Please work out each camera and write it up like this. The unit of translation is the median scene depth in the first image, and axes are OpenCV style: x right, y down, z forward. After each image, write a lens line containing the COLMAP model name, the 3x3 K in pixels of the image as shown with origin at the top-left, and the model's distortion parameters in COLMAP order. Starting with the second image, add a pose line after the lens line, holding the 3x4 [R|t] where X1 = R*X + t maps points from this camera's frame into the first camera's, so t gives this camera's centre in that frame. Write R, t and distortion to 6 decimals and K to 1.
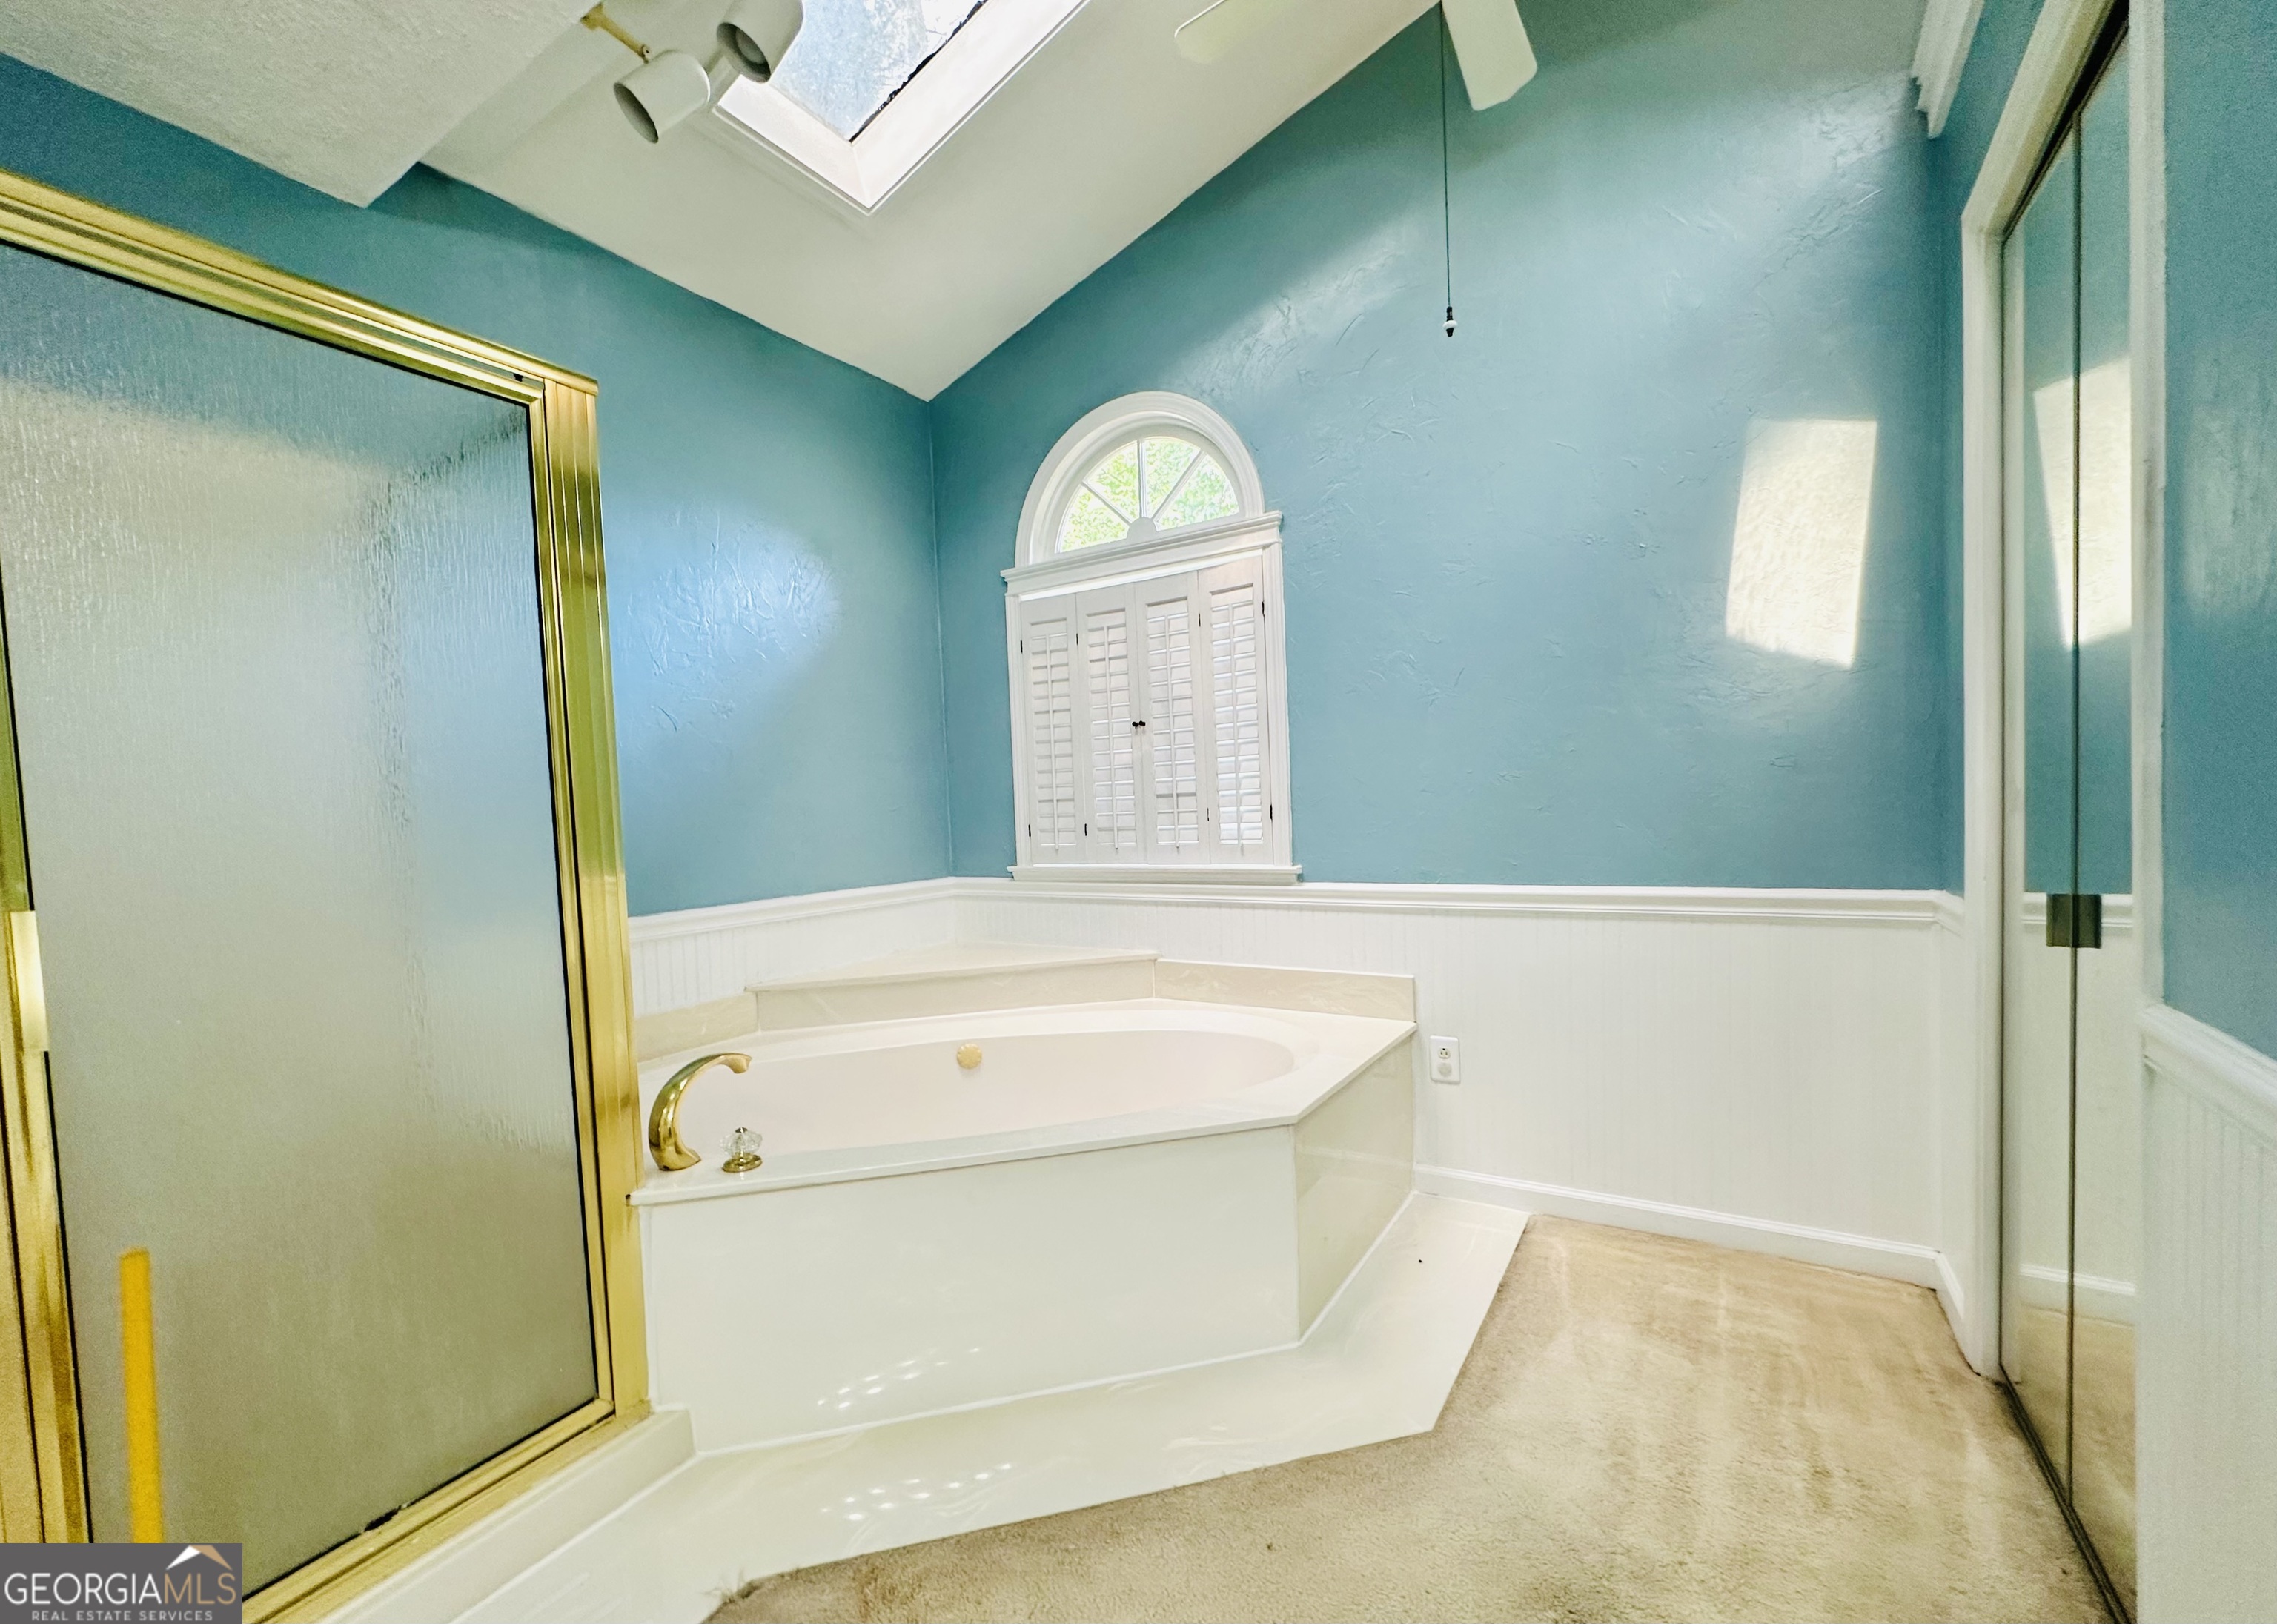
lens RADIAL K [[938.1, 0, 1166.3], [0, 938.1, 845.3], [0, 0, 1]] dist [0.000629, 0.000132]
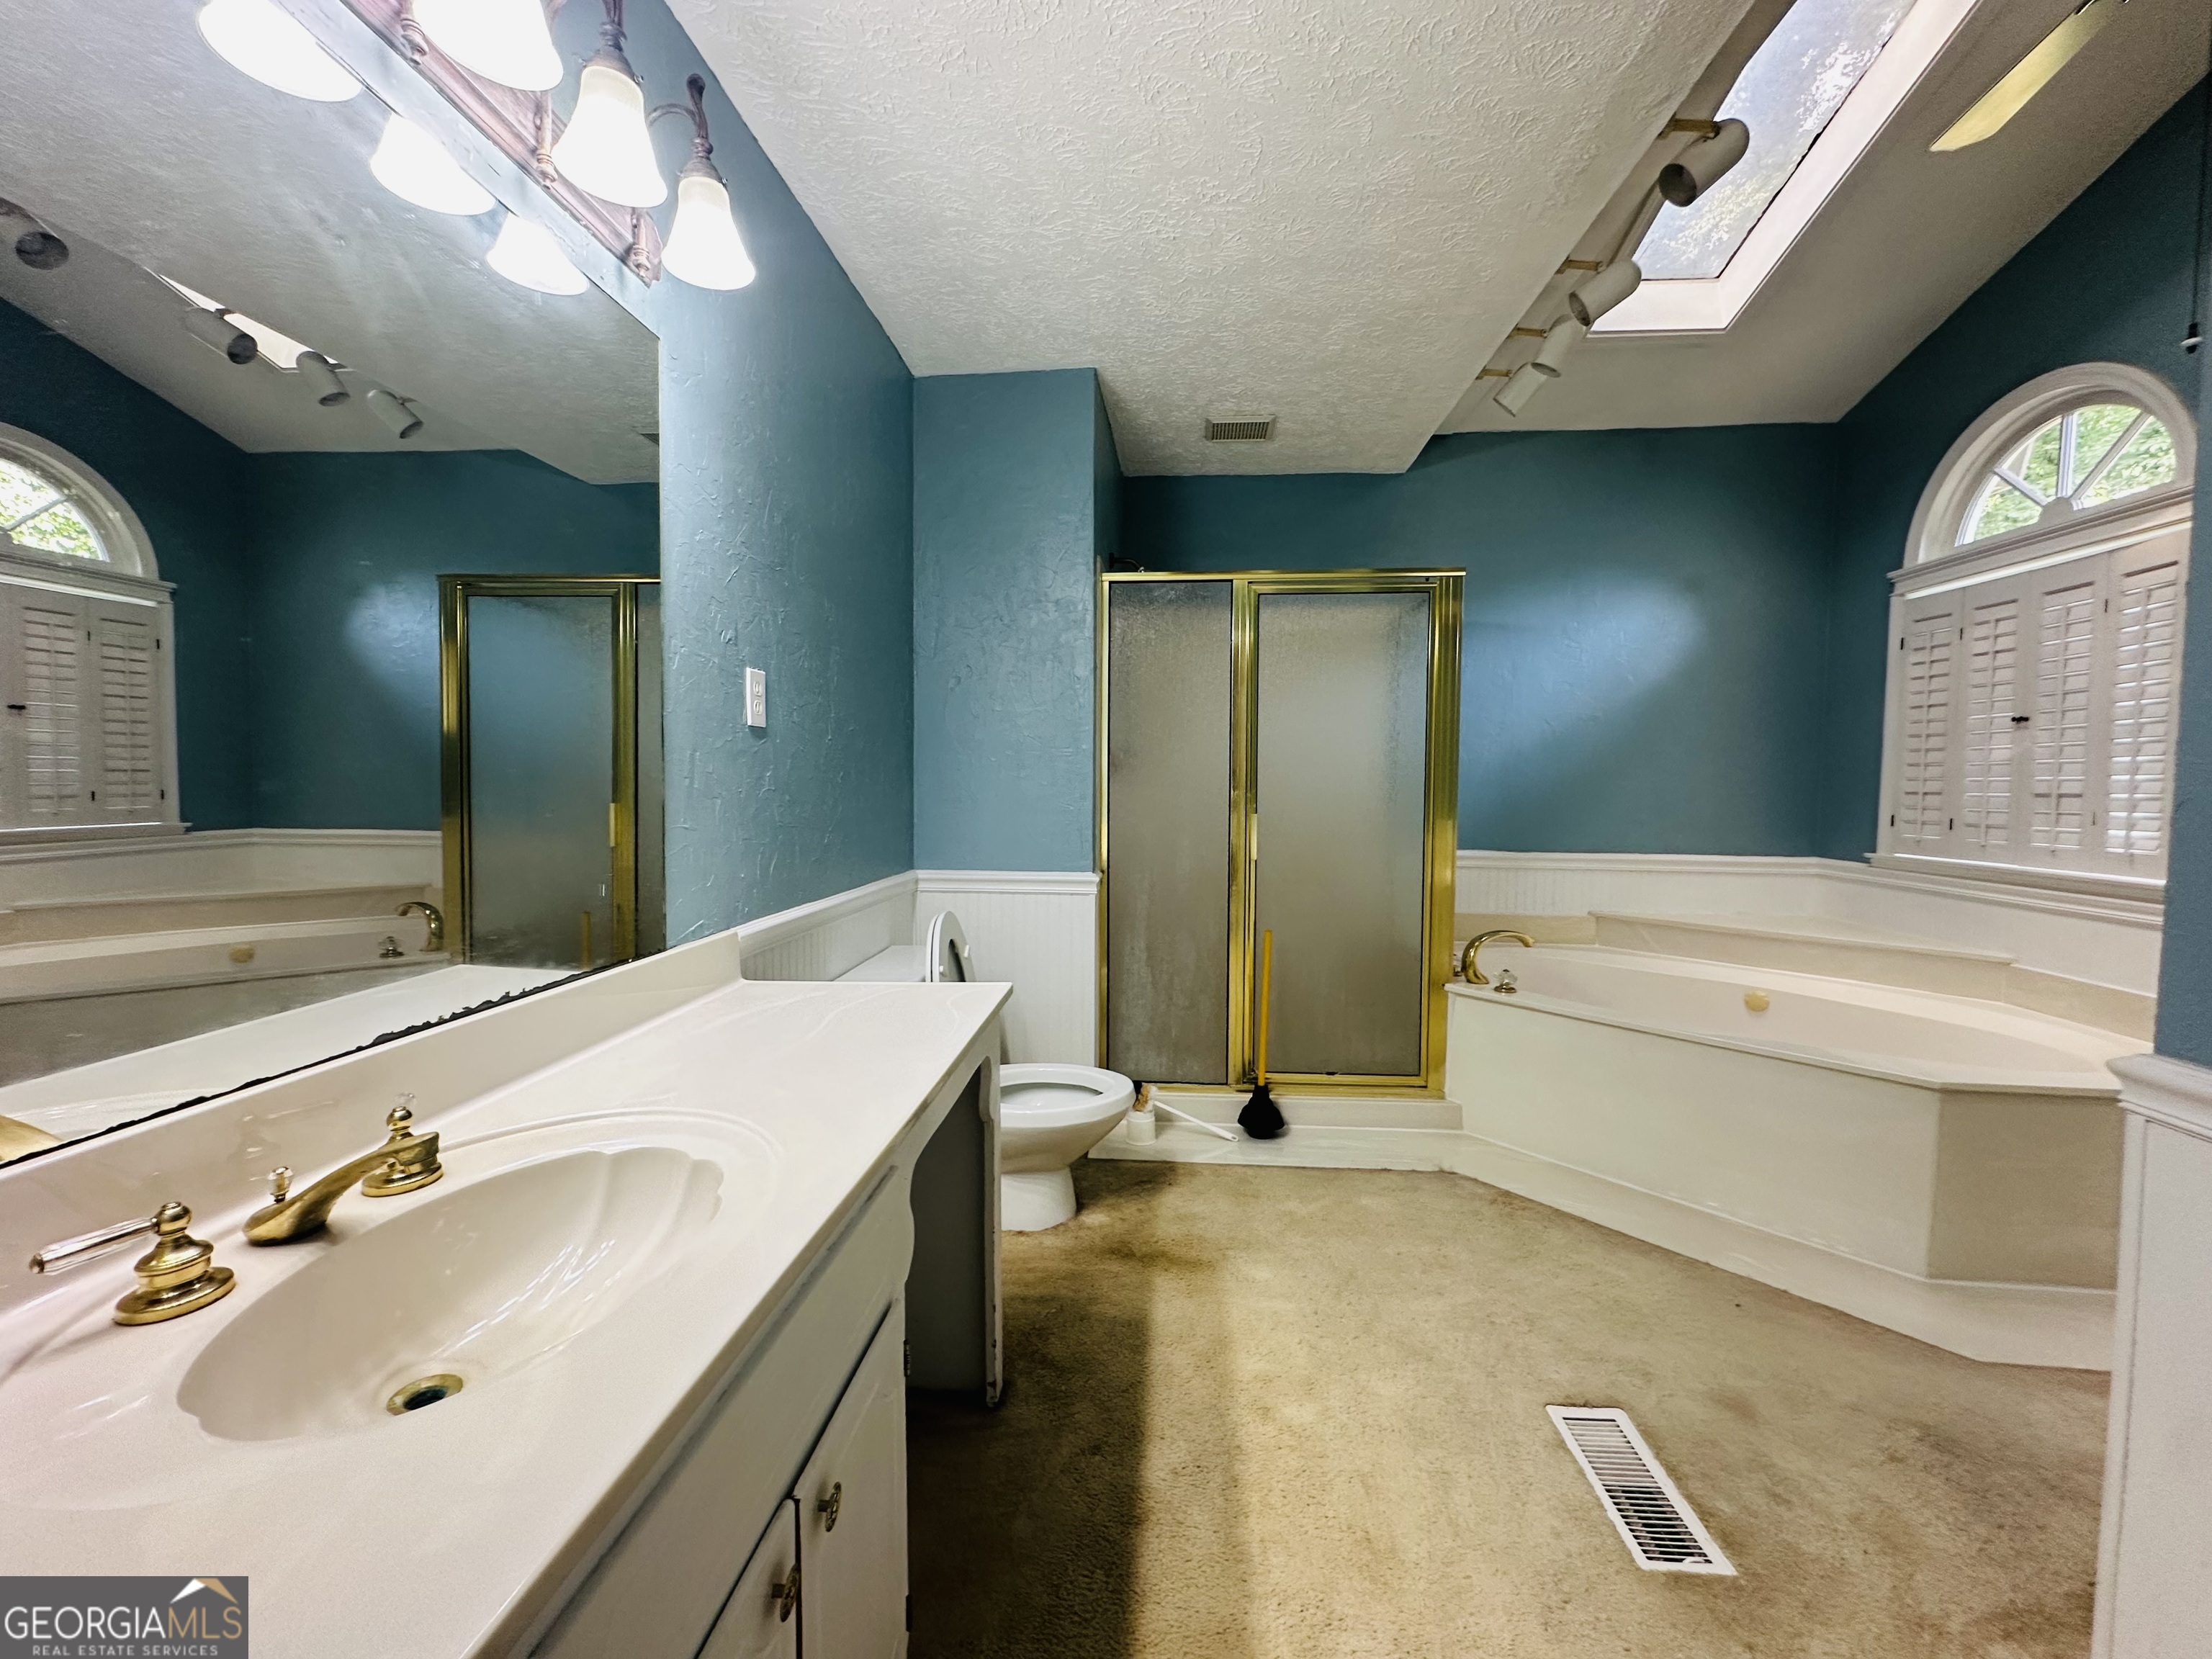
lens RADIAL K [[883.0, 0, 1106.8], [0, 883.0, 825.0], [0, 0, 1]] dist [-0.002970, 0.000254]
pose [[0.444291, 0.087729, -0.891577, 0.365343], [-0.069202, 0.995581, 0.063478, -0.013613], [0.893206, 0.033496, 0.448399, -0.235606]]
